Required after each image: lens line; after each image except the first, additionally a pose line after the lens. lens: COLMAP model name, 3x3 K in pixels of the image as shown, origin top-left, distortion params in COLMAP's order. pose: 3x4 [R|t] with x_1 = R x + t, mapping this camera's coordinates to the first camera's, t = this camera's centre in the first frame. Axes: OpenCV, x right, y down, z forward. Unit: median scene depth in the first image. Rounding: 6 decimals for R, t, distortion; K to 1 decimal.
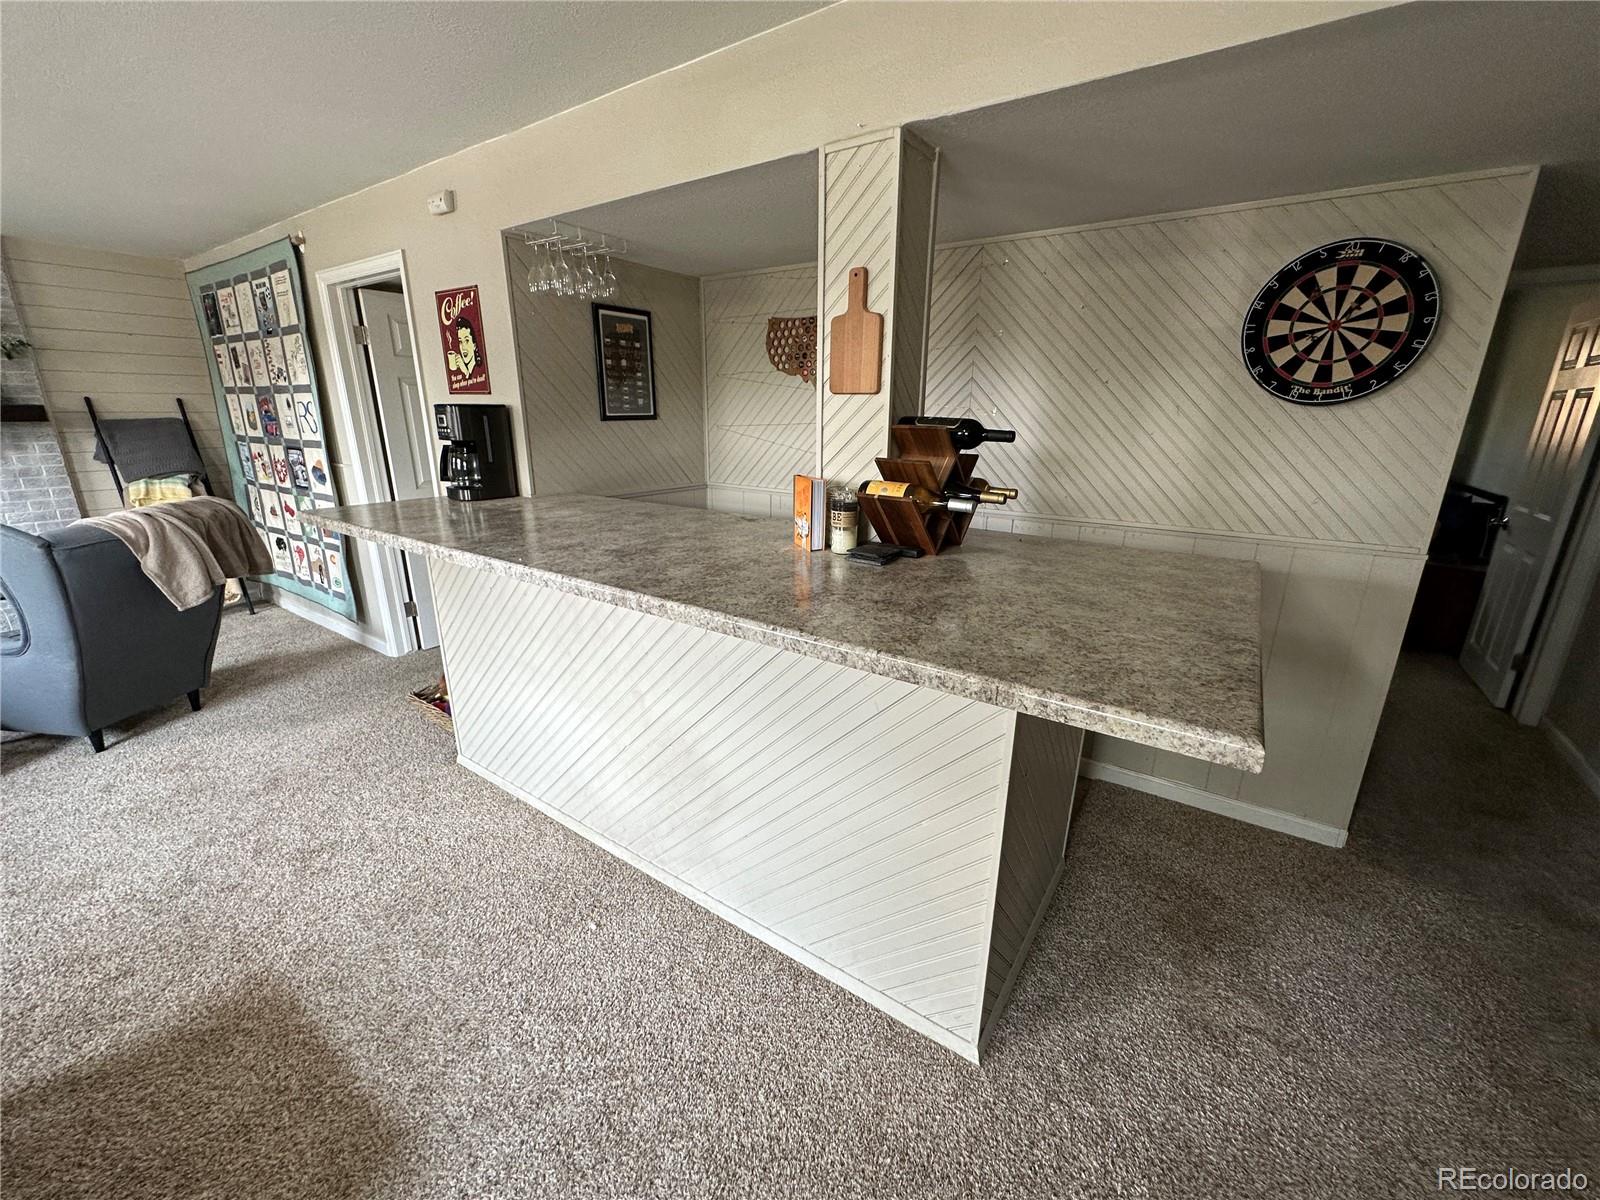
lens RADIAL K [[641.1, 0, 799.3], [0, 641.1, 599.7], [0, 0, 1]] dist [-0.001922, 0.000736]
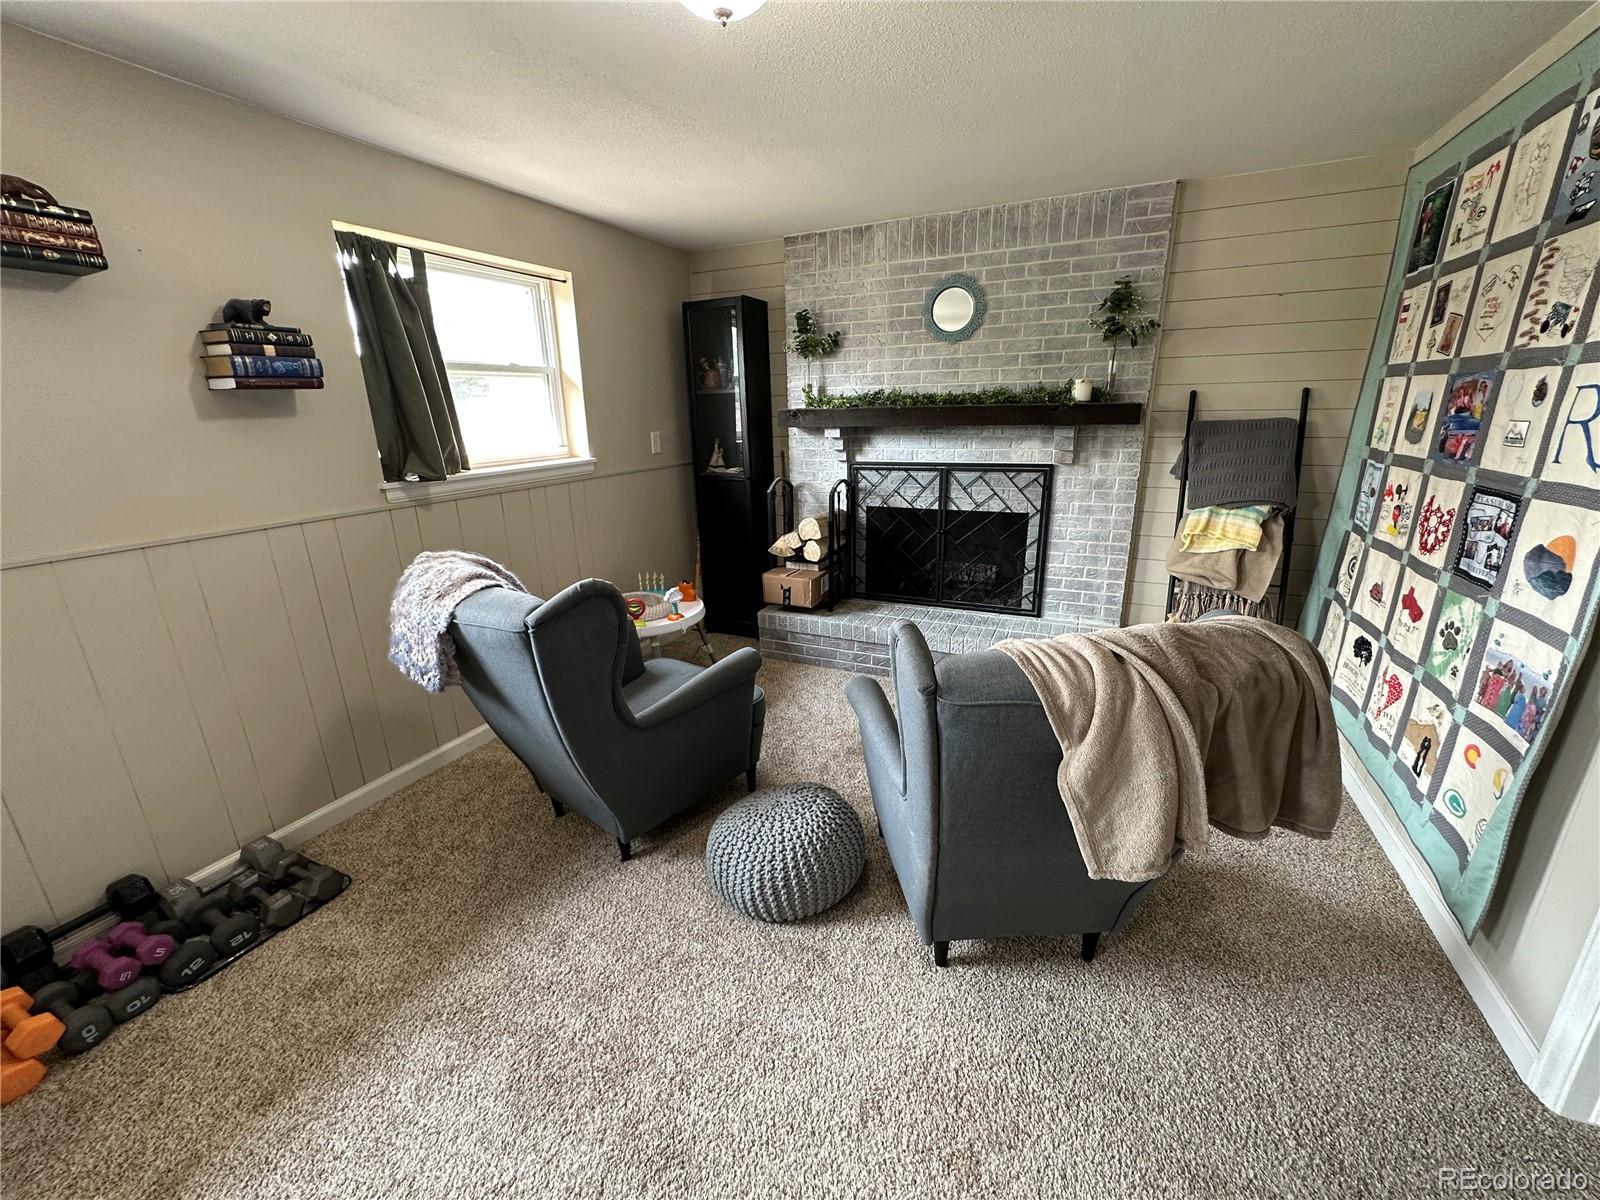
lens RADIAL K [[641.1, 0, 801.4], [0, 641.1, 600.0], [0, 0, 1]] dist [-0.001922, 0.000736]
pose [[0.174240, 0.275149, -0.945480, -0.419156], [-0.258128, 0.939354, 0.225797, -0.137874], [0.950269, 0.204712, 0.234697, 0.439747]]
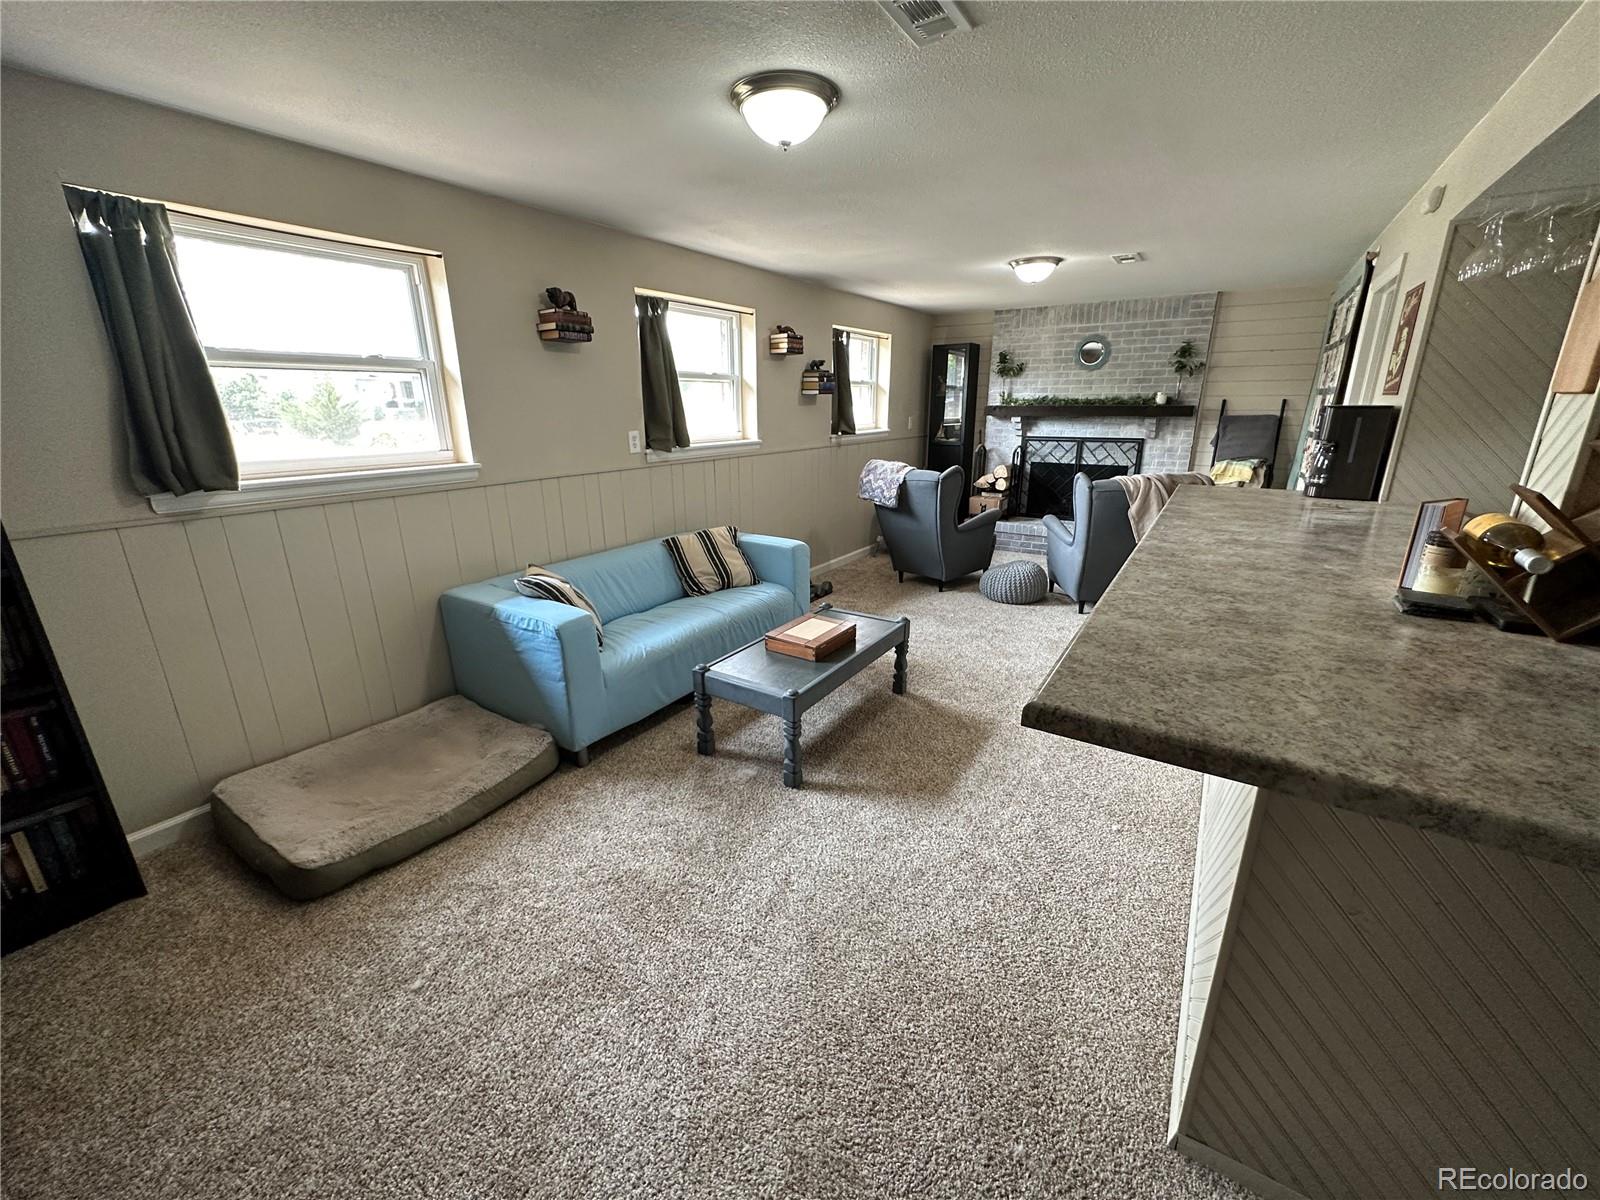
lens RADIAL K [[641.1, 0, 804.6], [0, 641.1, 598.8], [0, 0, 1]] dist [-0.001922, 0.000736]
pose [[0.033368, 0.284518, -0.958090, 0.325454], [-0.278936, 0.923184, 0.264437, -0.028087], [0.959730, 0.258422, 0.110167, 0.075247]]
